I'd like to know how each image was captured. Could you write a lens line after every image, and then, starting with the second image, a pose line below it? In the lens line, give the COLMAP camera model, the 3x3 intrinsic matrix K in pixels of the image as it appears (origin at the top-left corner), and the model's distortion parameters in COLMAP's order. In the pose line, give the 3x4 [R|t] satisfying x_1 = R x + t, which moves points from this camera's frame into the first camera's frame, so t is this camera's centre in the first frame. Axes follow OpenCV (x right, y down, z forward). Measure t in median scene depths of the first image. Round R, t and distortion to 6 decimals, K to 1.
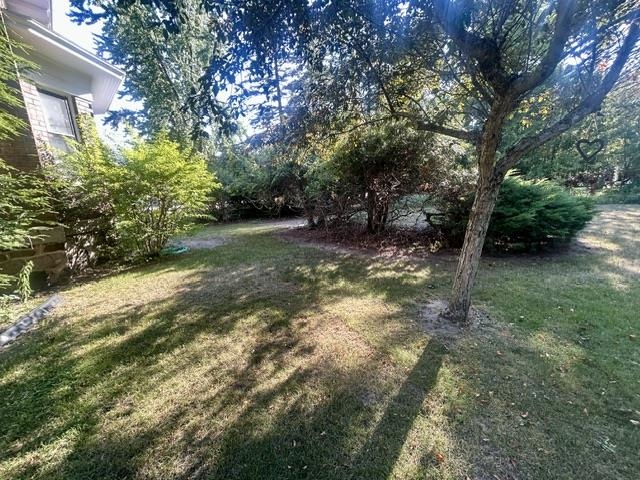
lens RADIAL K [[259.0, 0, 320.9], [0, 259.0, 236.1], [0, 0, 1]] dist [0.001014, -0.000370]
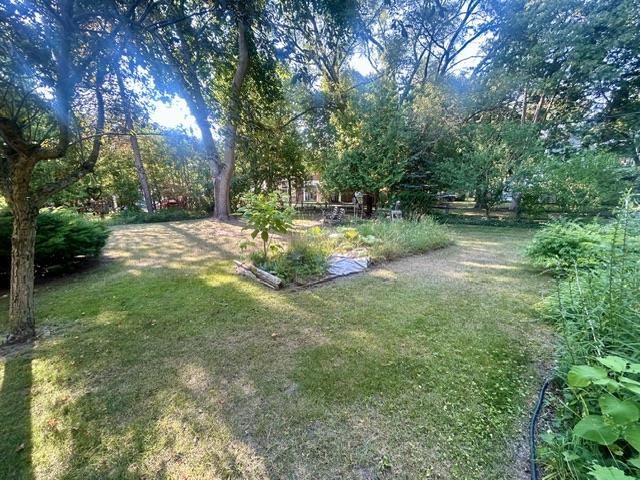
lens RADIAL K [[259.0, 0, 319.6], [0, 259.0, 237.5], [0, 0, 1]] dist [0.001014, -0.000370]
pose [[0.071358, -0.116407, 0.990635, -0.195138], [0.204340, 0.973808, 0.099711, 0.025127], [-0.976296, 0.195311, 0.093276, -0.182010]]
